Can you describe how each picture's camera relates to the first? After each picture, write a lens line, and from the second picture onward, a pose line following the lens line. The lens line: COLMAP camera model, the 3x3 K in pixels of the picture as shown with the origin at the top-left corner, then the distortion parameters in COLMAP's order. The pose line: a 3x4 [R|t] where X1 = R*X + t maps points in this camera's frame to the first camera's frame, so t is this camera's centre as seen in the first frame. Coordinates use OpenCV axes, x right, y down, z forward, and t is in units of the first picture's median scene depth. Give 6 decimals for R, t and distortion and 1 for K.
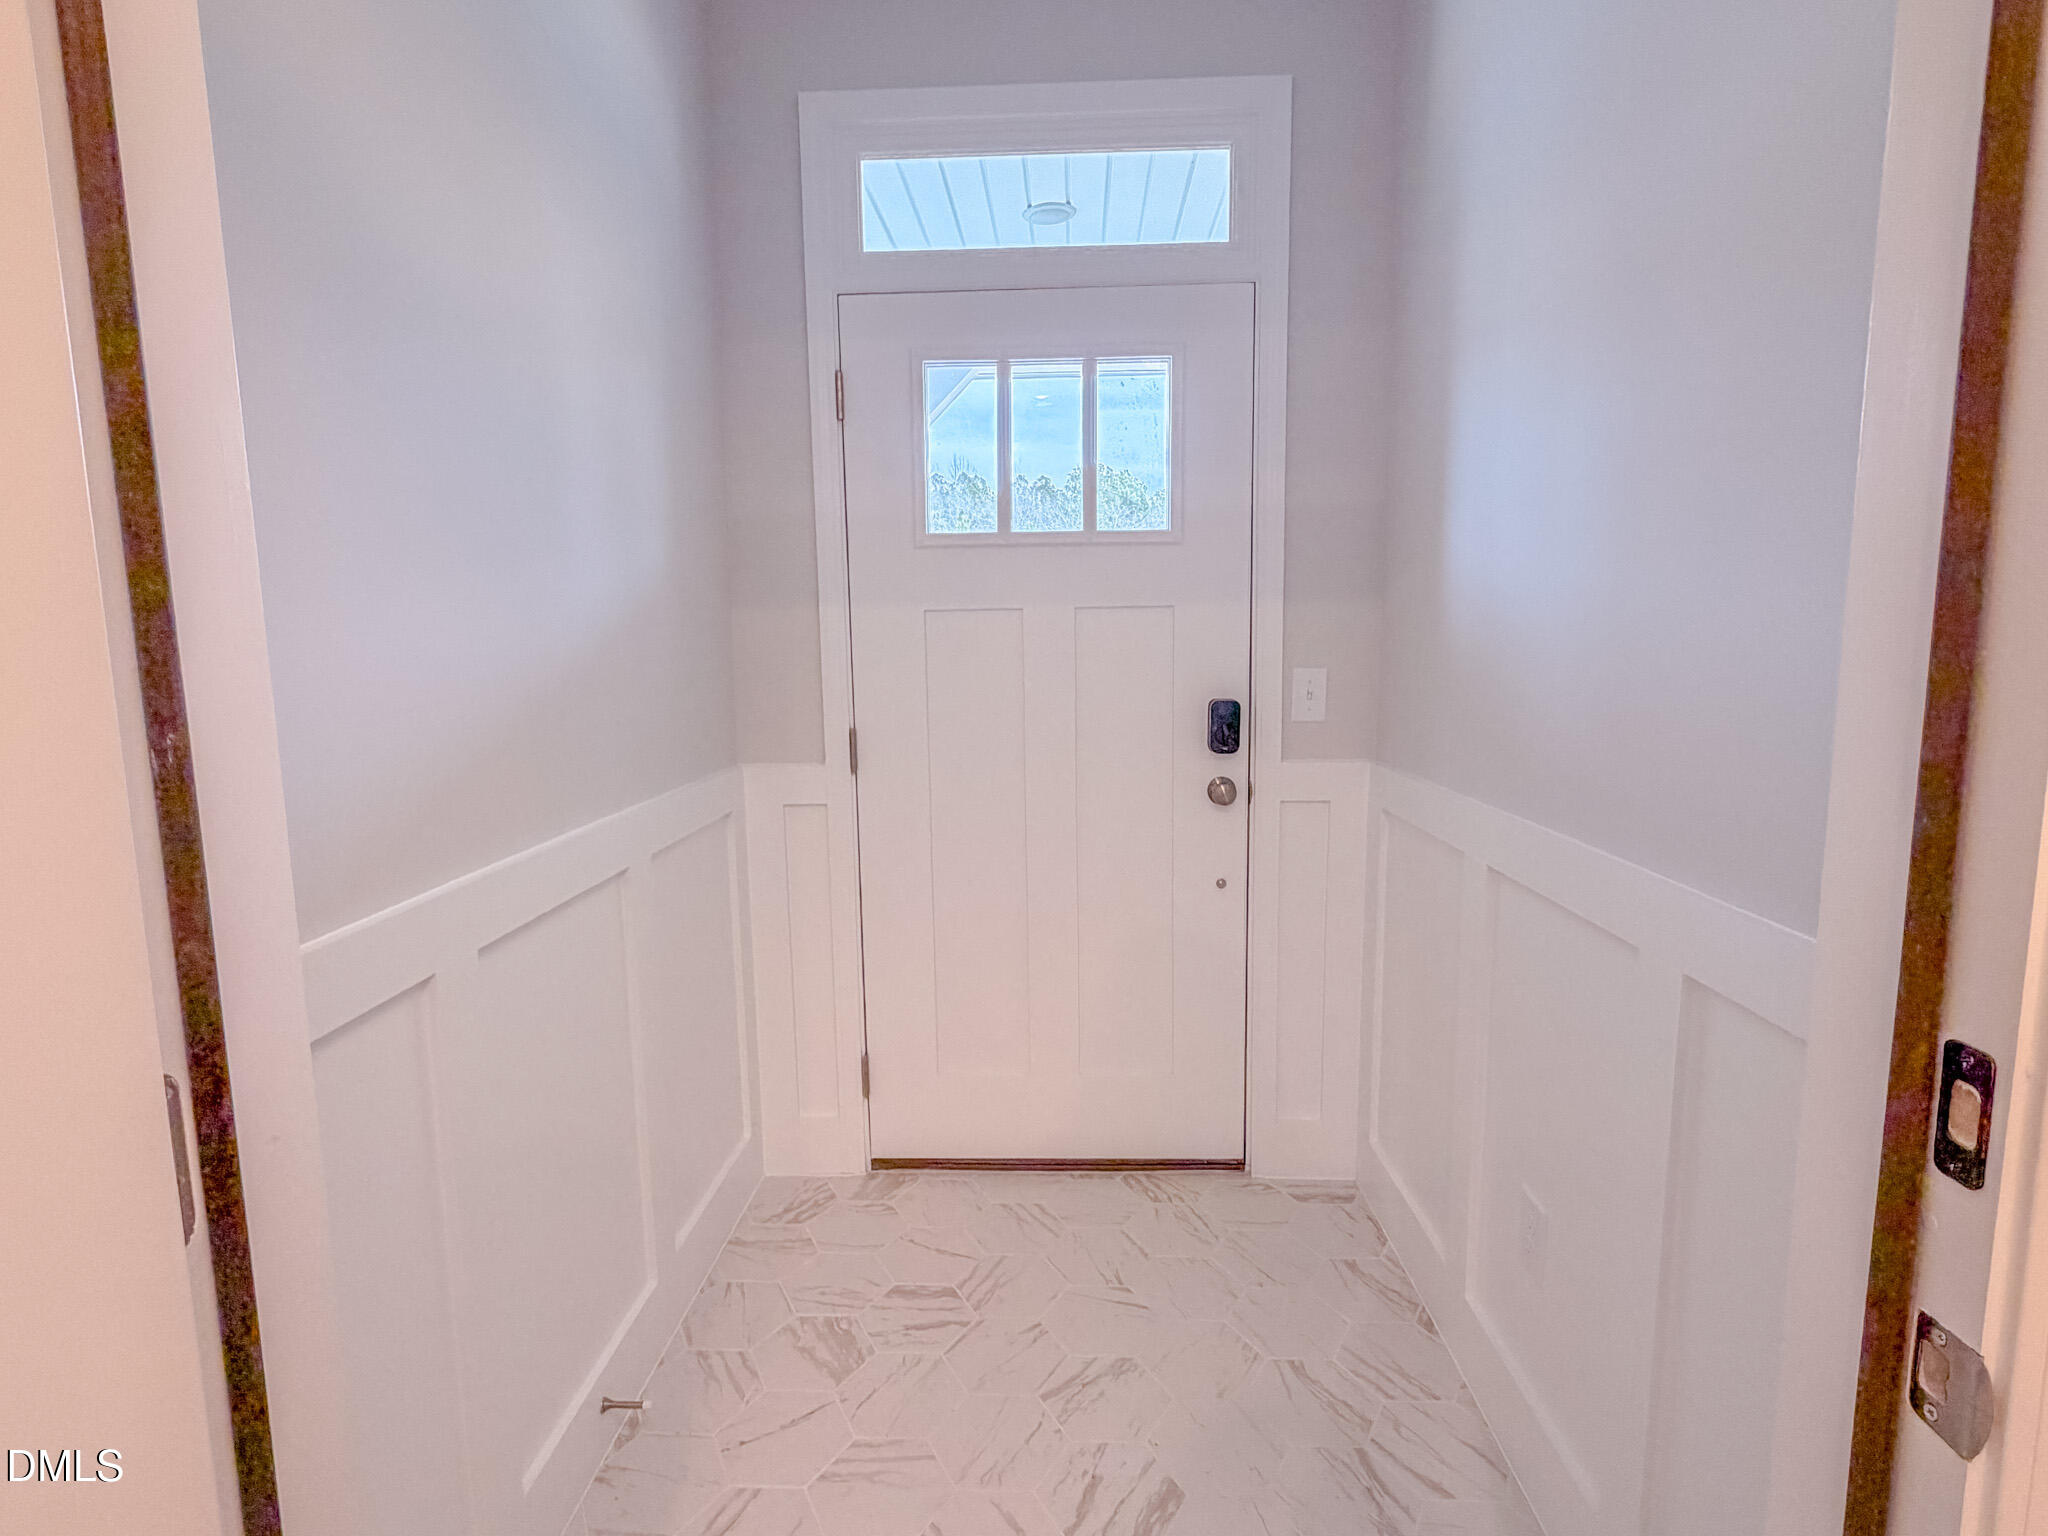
lens RADIAL K [[1048.5, 0, 1024.4], [0, 1048.5, 760.5], [0, 0, 1]] dist [-0.000216, -0.000170]
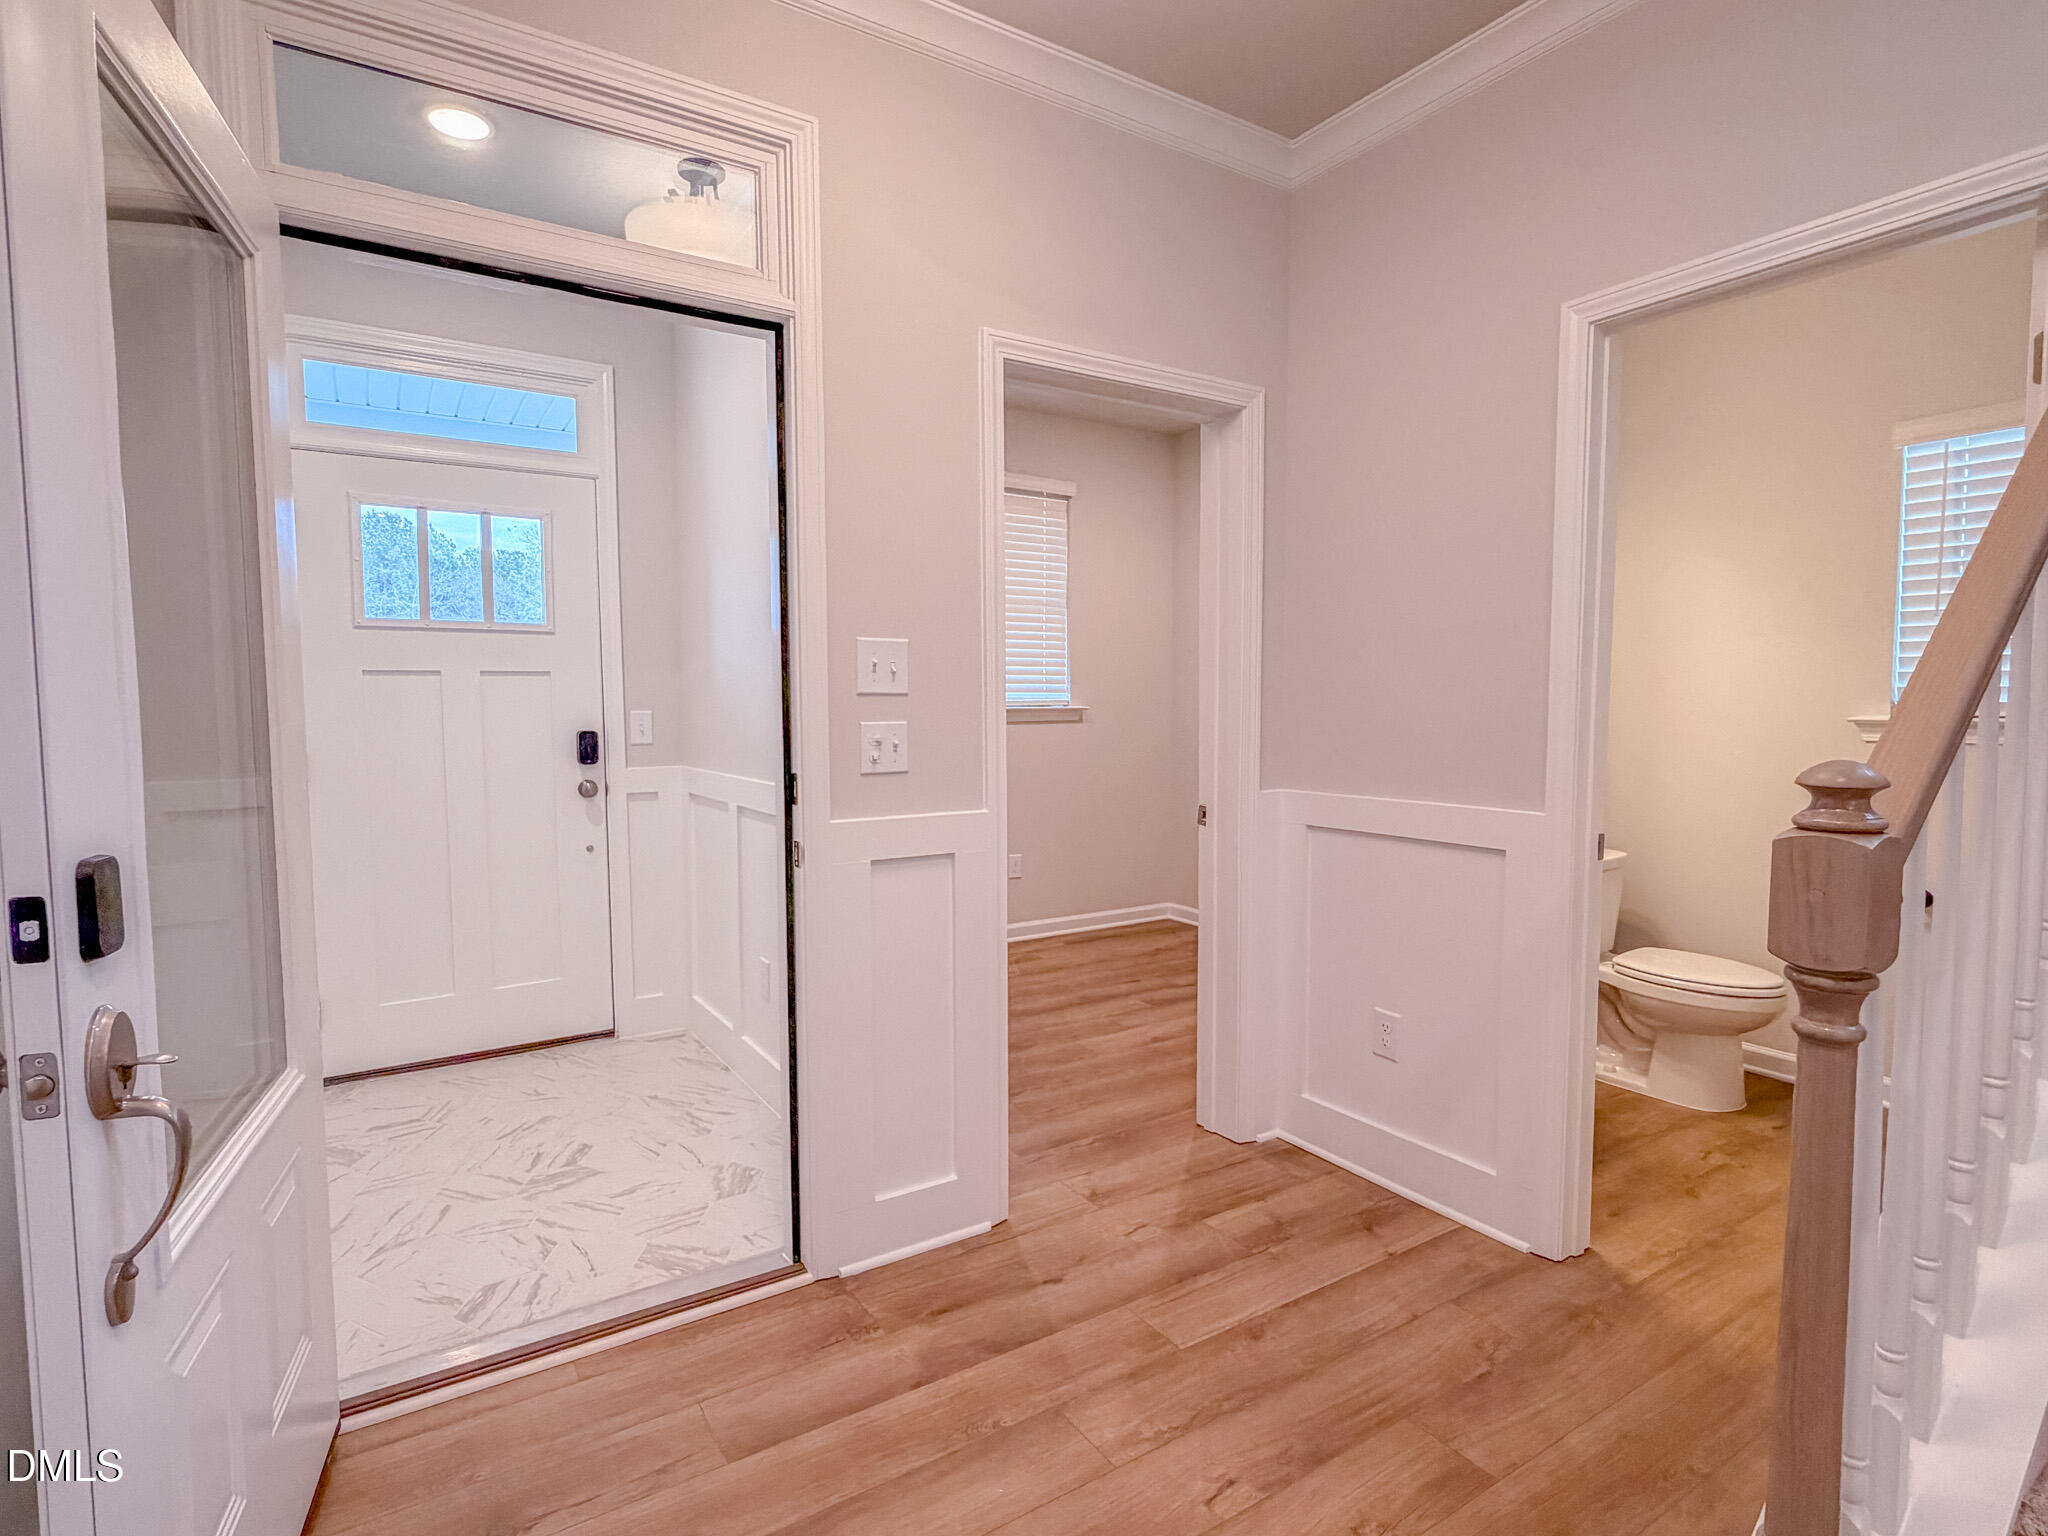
lens RADIAL K [[1048.5, 0, 1033.7], [0, 1048.5, 769.0], [0, 0, 1]] dist [-0.000216, -0.000170]
pose [[0.815672, -0.032185, 0.577619, -0.186353], [0.066815, 0.997011, -0.038799, 0.111198], [-0.574644, 0.070241, 0.815384, -0.721496]]
